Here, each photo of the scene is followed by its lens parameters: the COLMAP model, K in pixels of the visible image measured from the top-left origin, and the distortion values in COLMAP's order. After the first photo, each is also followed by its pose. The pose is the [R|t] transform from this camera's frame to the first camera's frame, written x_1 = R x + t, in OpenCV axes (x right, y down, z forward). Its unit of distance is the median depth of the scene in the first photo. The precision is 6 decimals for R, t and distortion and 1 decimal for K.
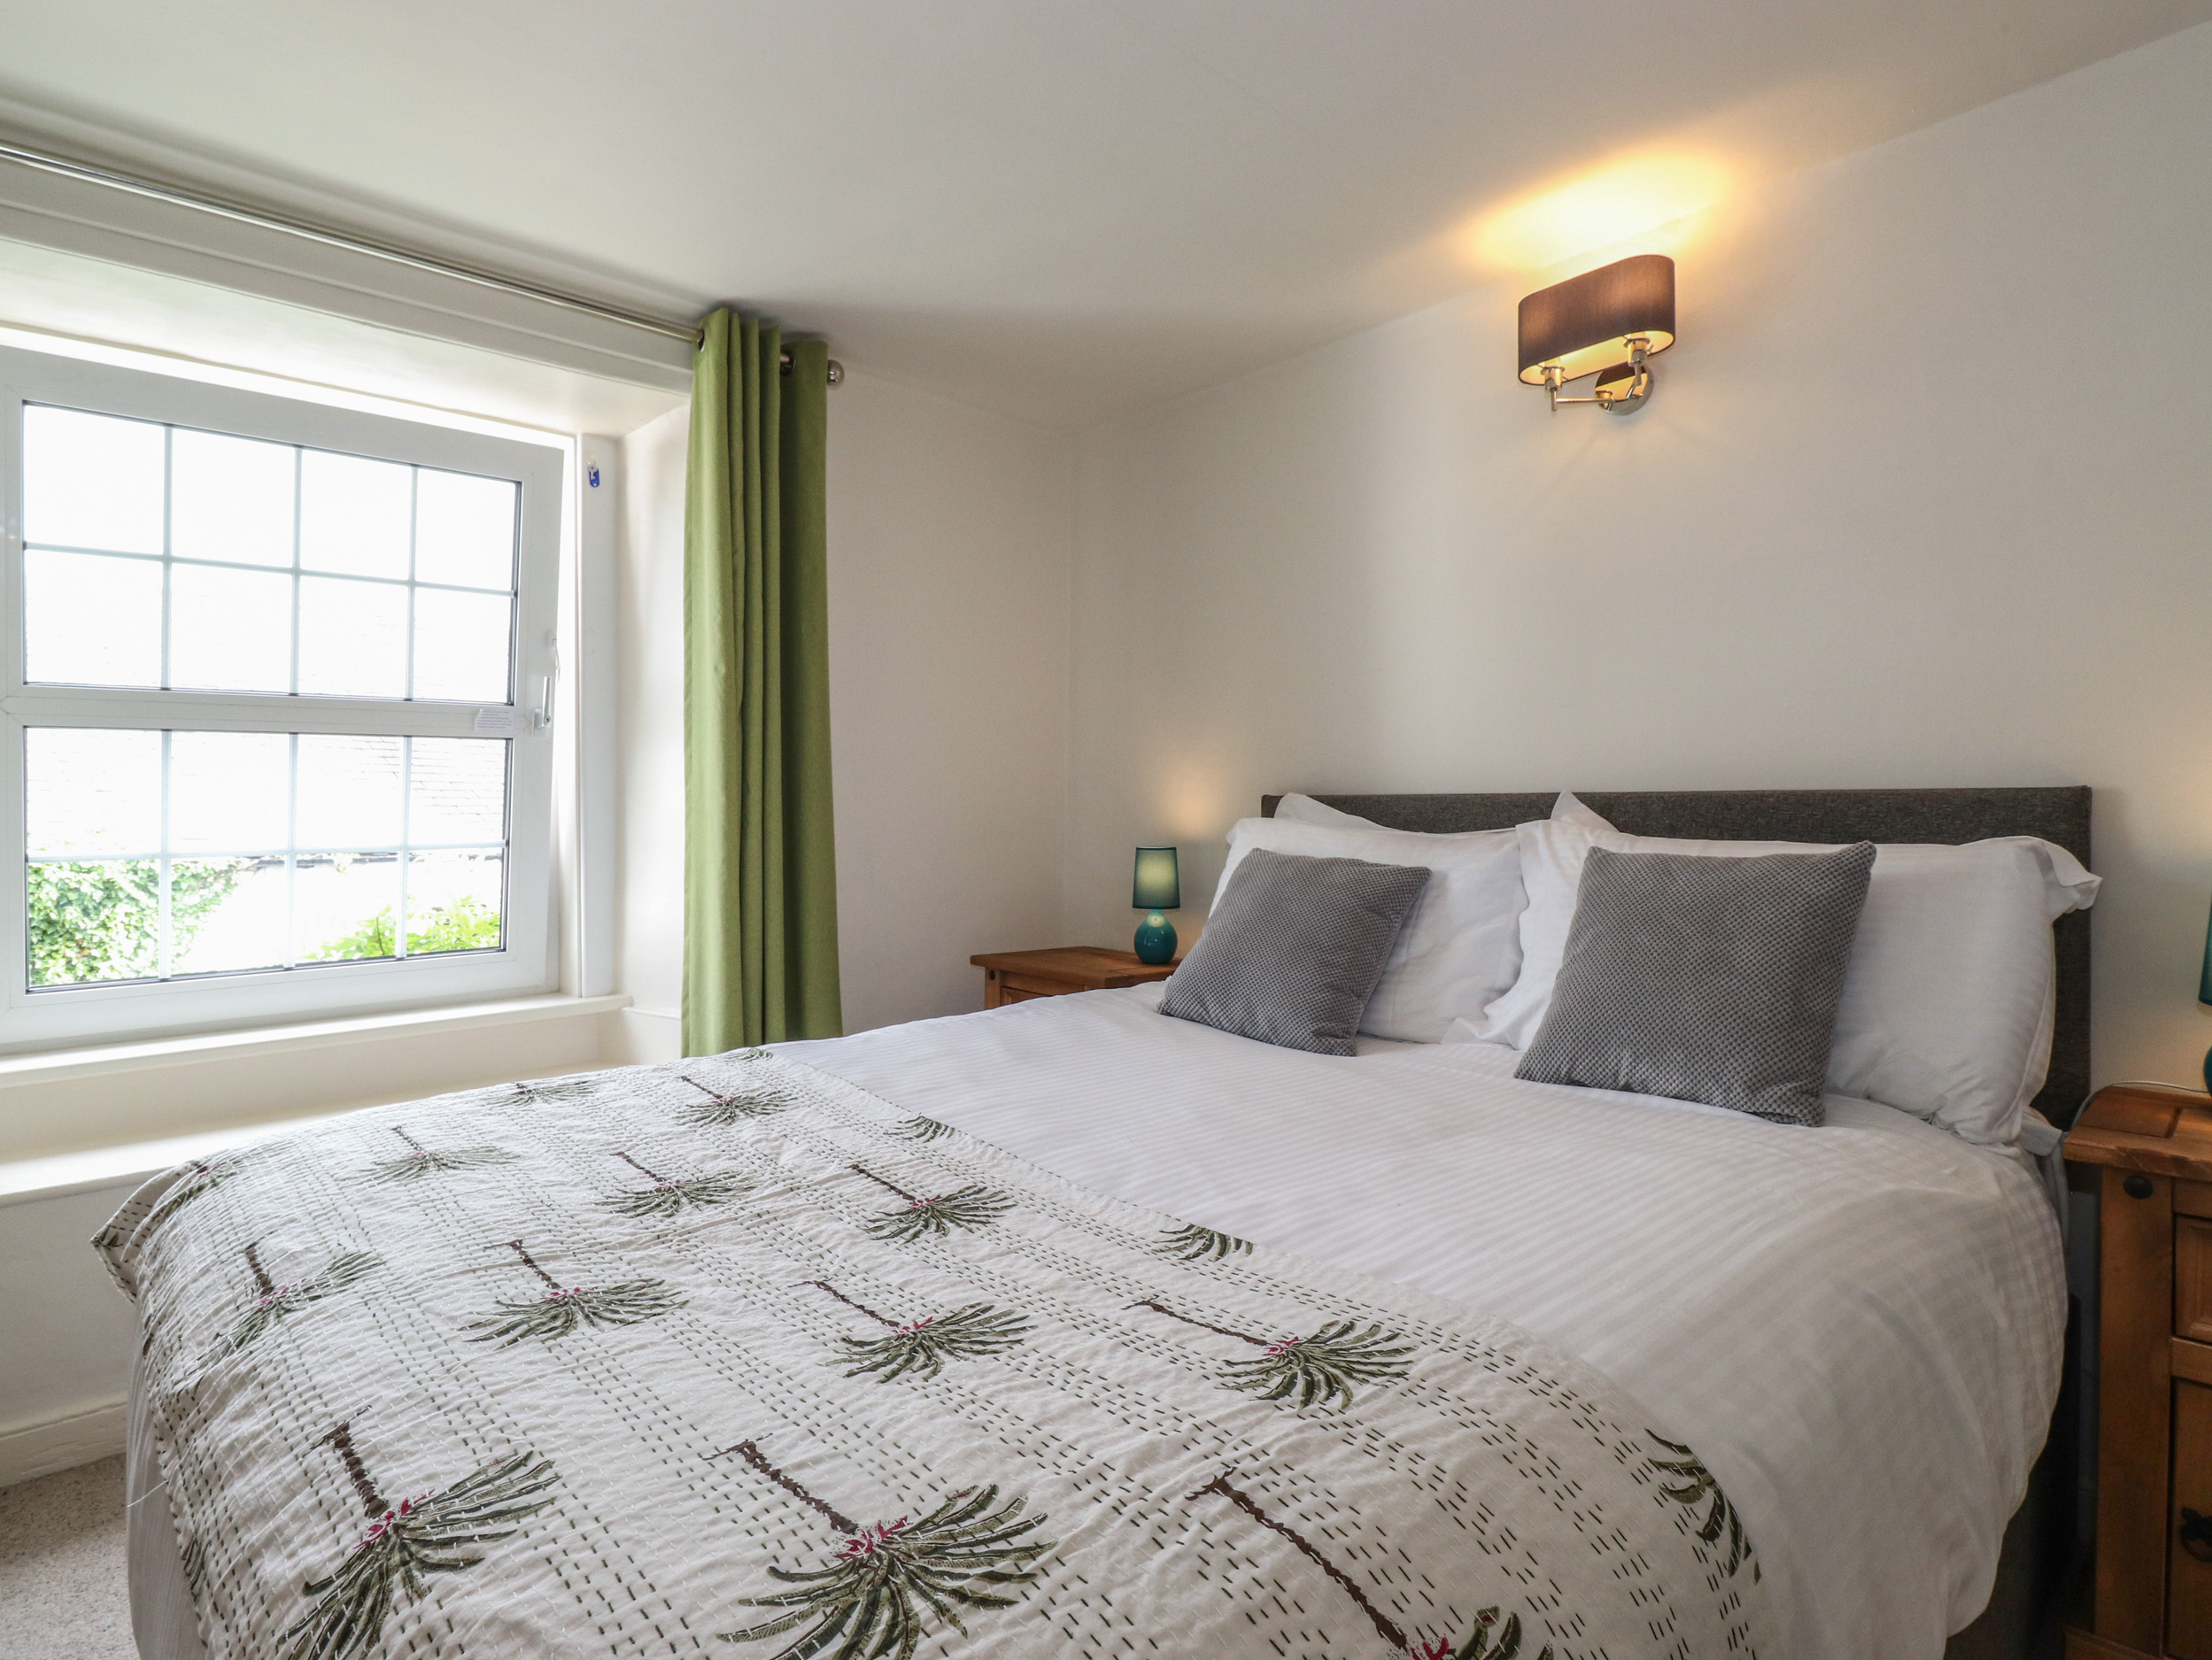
lens RADIAL K [[1167.4, 0, 1107.2], [0, 1167.4, 789.6], [0, 0, 1]] dist [-0.008259, -0.007932]
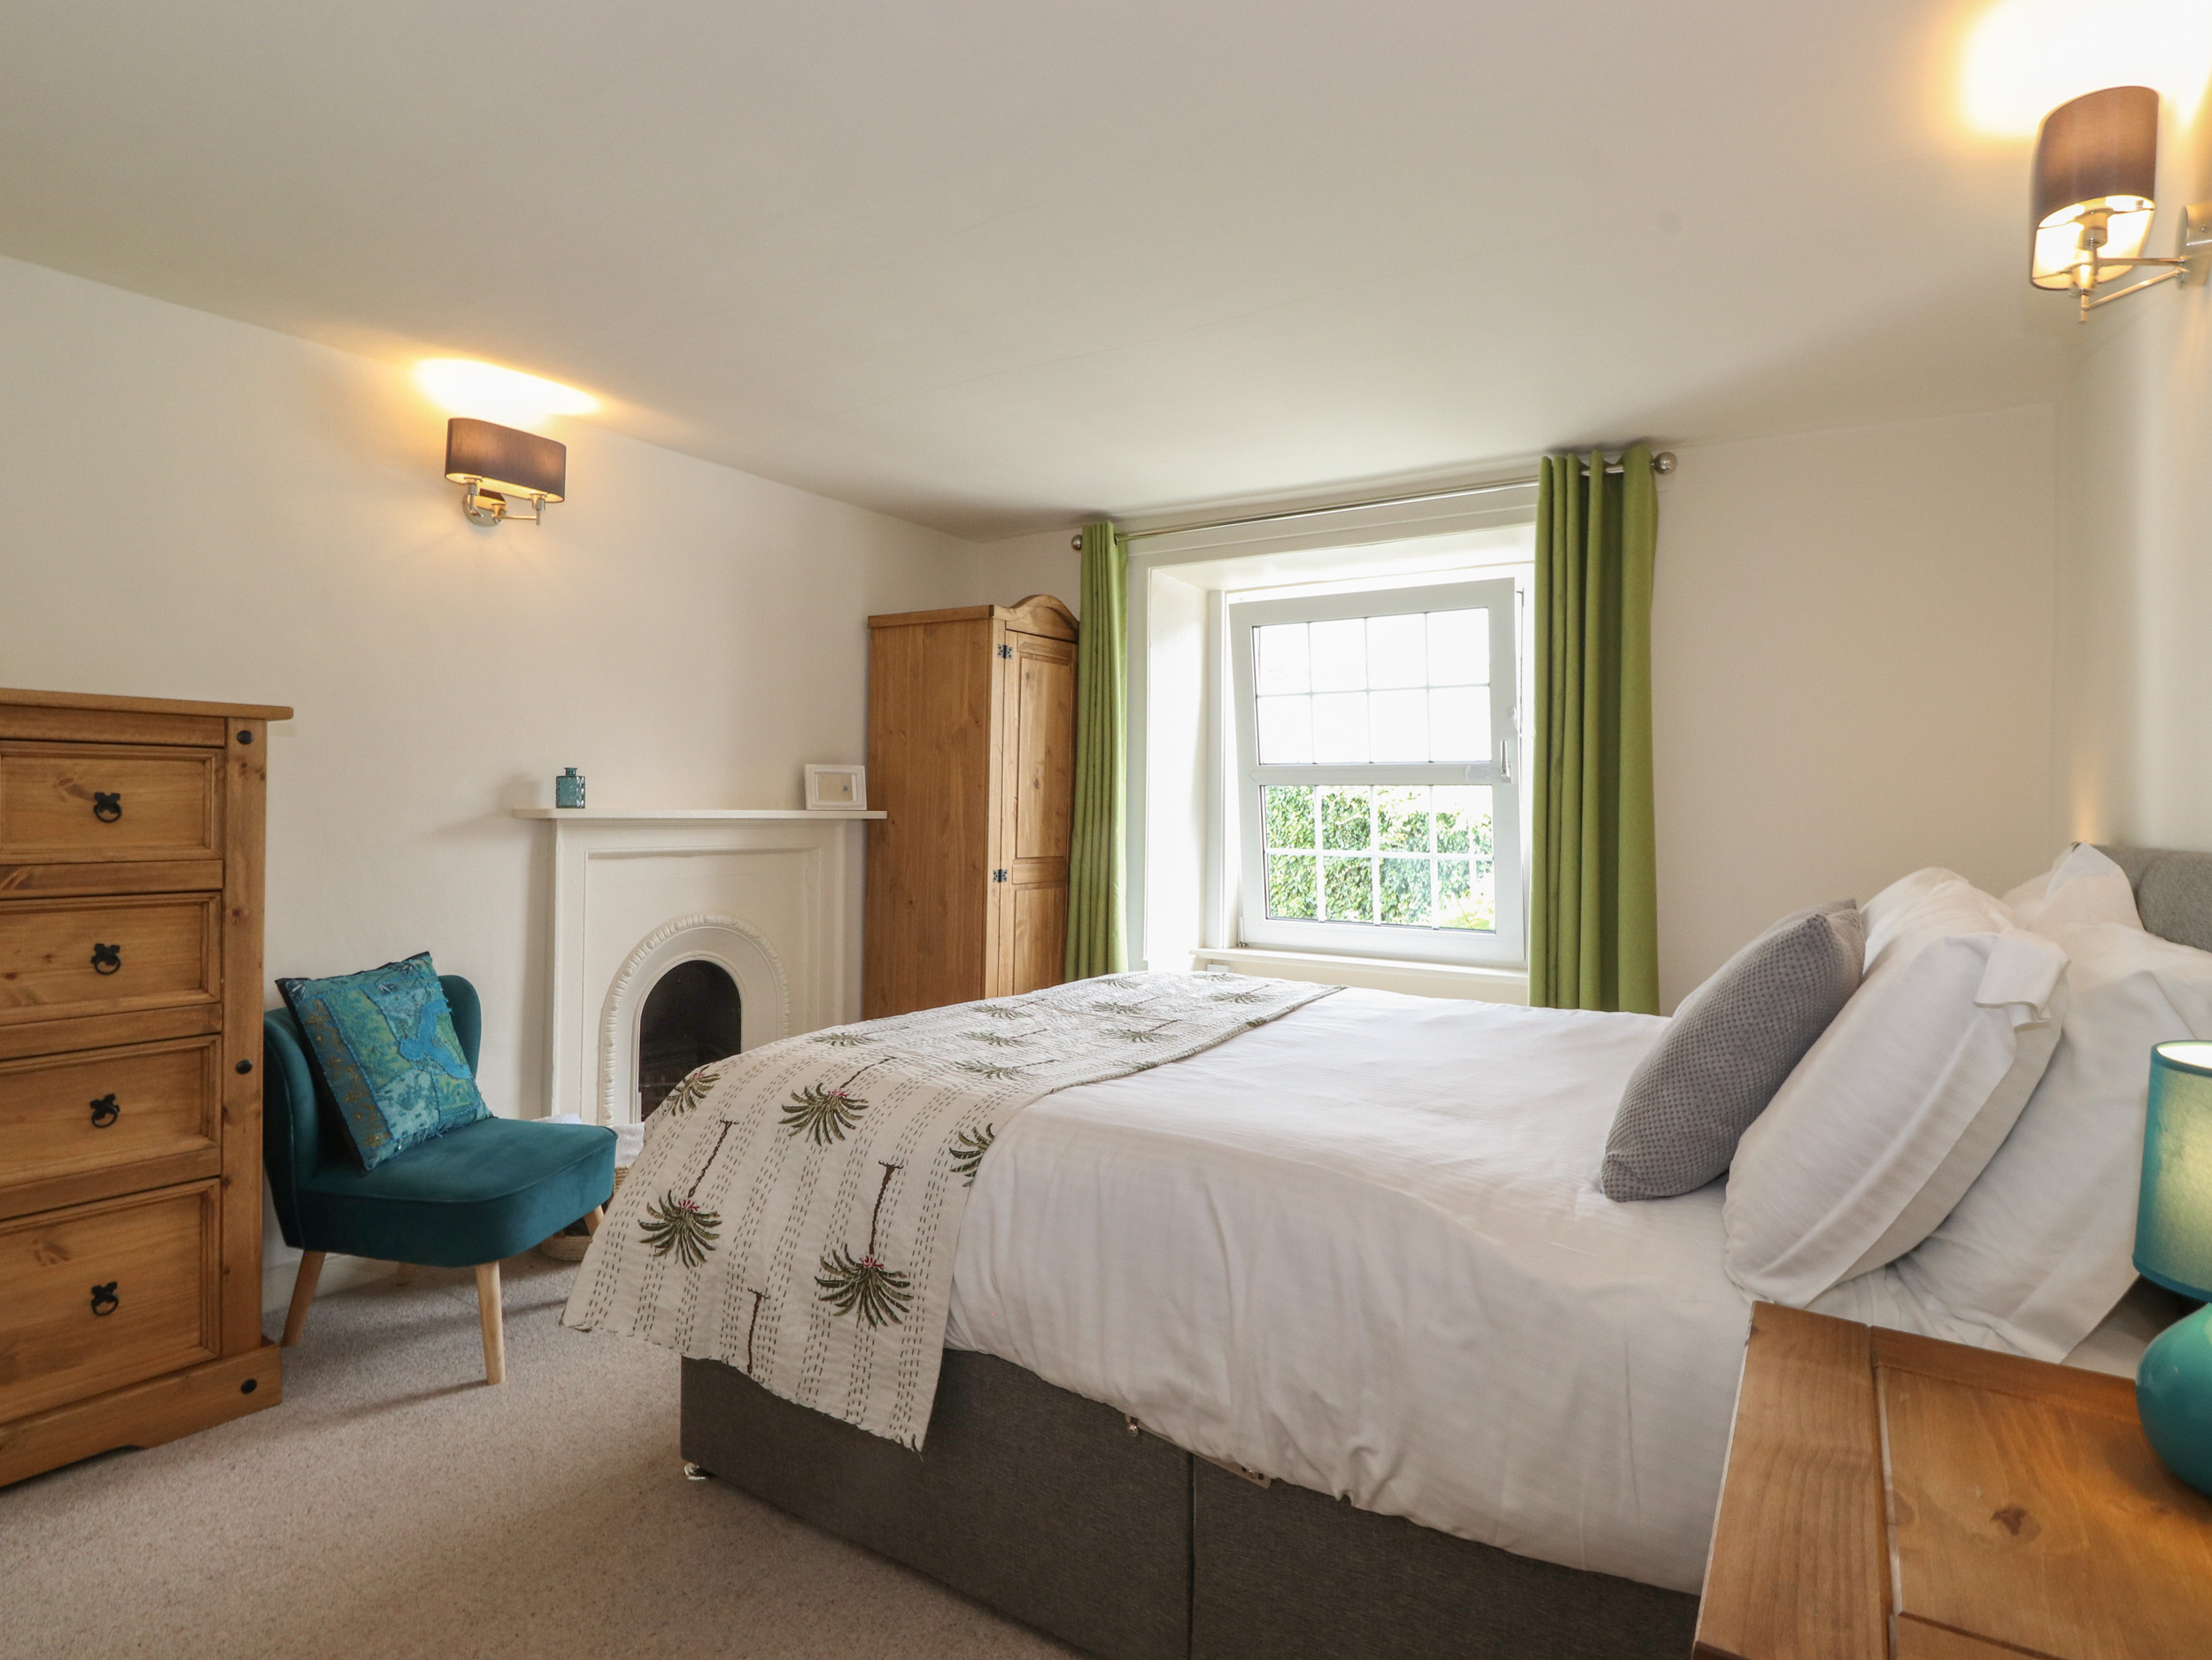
lens RADIAL K [[1167.4, 0, 1113.4], [0, 1167.4, 801.7], [0, 0, 1]] dist [-0.008259, -0.007932]
pose [[0.251152, 0.000125, -0.967948, 0.768870], [-0.008562, 0.999961, -0.002093, -0.016125], [0.967910, 0.008814, 0.251144, 0.190952]]
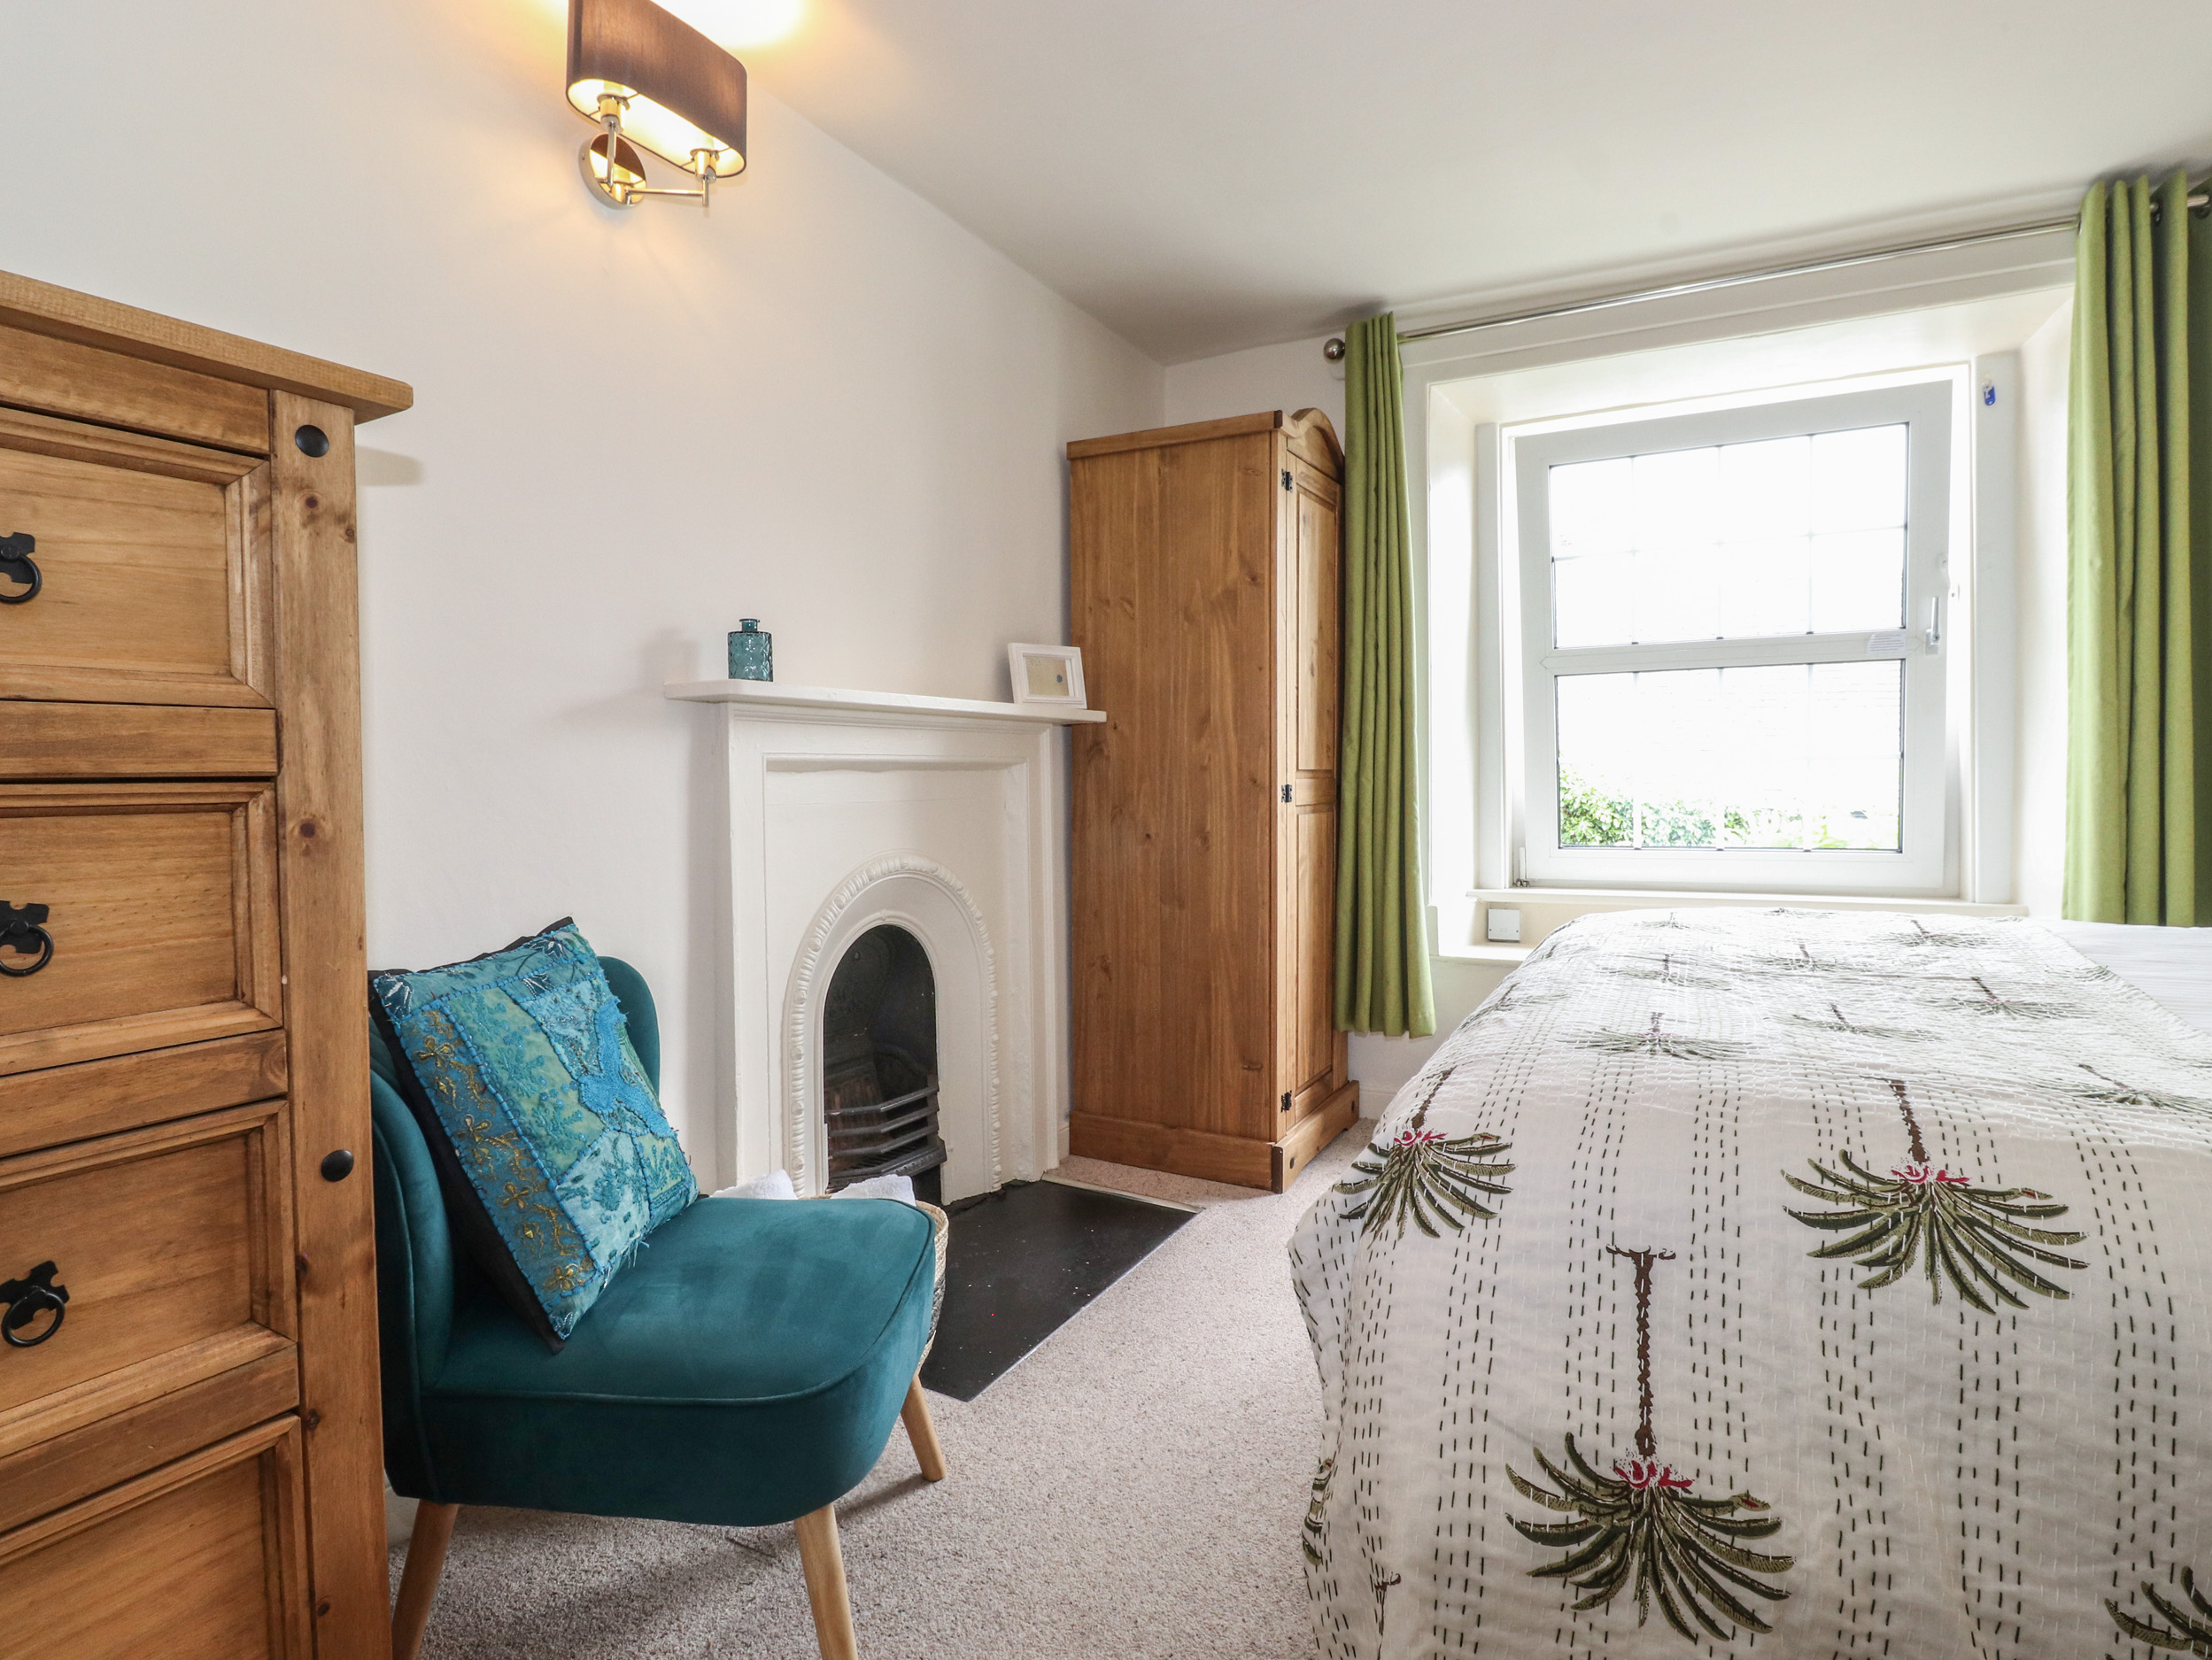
lens RADIAL K [[1167.4, 0, 1104.6], [0, 1167.4, 799.4], [0, 0, 1]] dist [-0.008259, -0.007932]
pose [[0.343658, 0.017210, -0.938937, 0.259942], [0.015441, 0.999593, 0.023973, 0.051007], [0.938968, -0.022737, 0.343252, -0.088458]]
